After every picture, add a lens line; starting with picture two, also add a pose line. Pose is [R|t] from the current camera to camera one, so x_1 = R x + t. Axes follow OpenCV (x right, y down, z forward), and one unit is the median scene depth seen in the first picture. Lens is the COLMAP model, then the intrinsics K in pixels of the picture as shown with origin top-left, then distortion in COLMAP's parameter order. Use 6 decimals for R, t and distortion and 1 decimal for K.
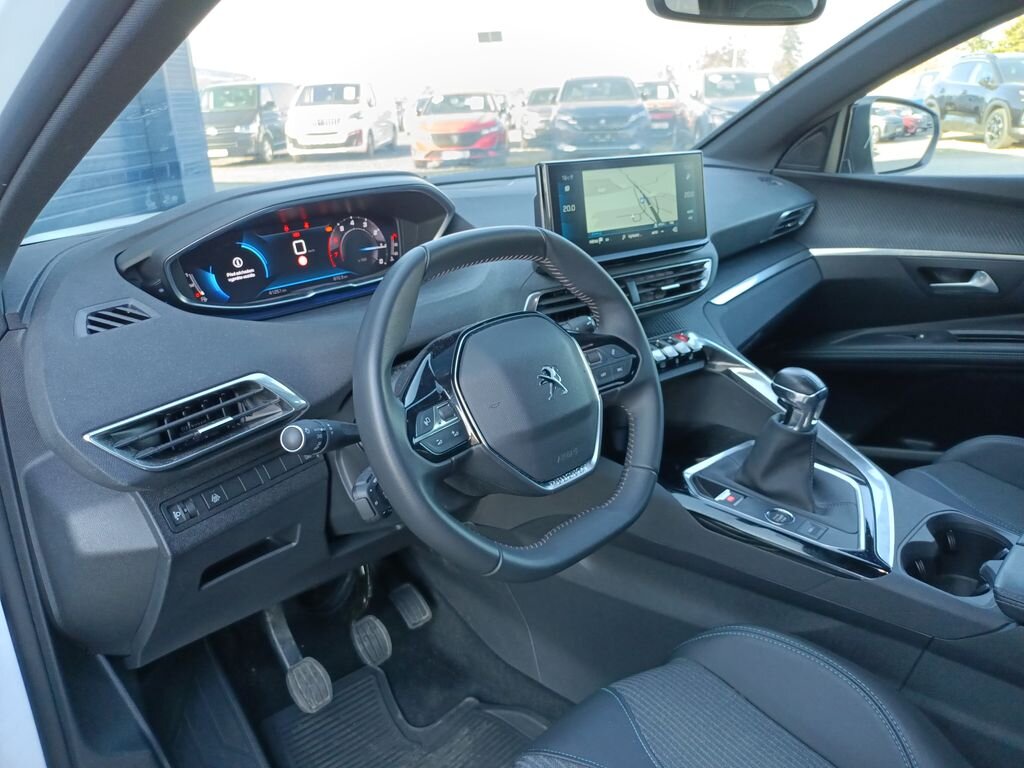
lens RADIAL K [[755.4, 0, 482.3], [0, 755.4, 396.7], [0, 0, 1]] dist [0.027737, -0.017524]
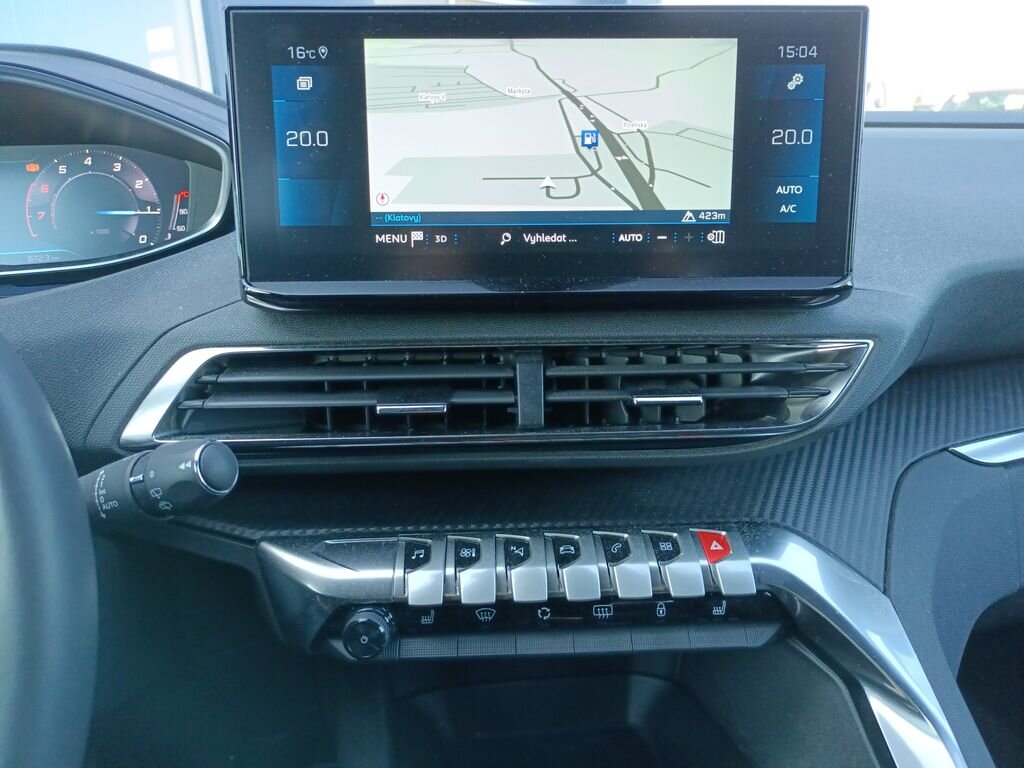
lens RADIAL K [[755.4, 0, 507.8], [0, 755.4, 381.9], [0, 0, 1]] dist [0.027737, -0.017524]
pose [[0.829061, 0.196868, -0.523356, 0.373129], [-0.209957, 0.977086, 0.034947, -0.151915], [0.518243, 0.080909, 0.851397, 0.679257]]
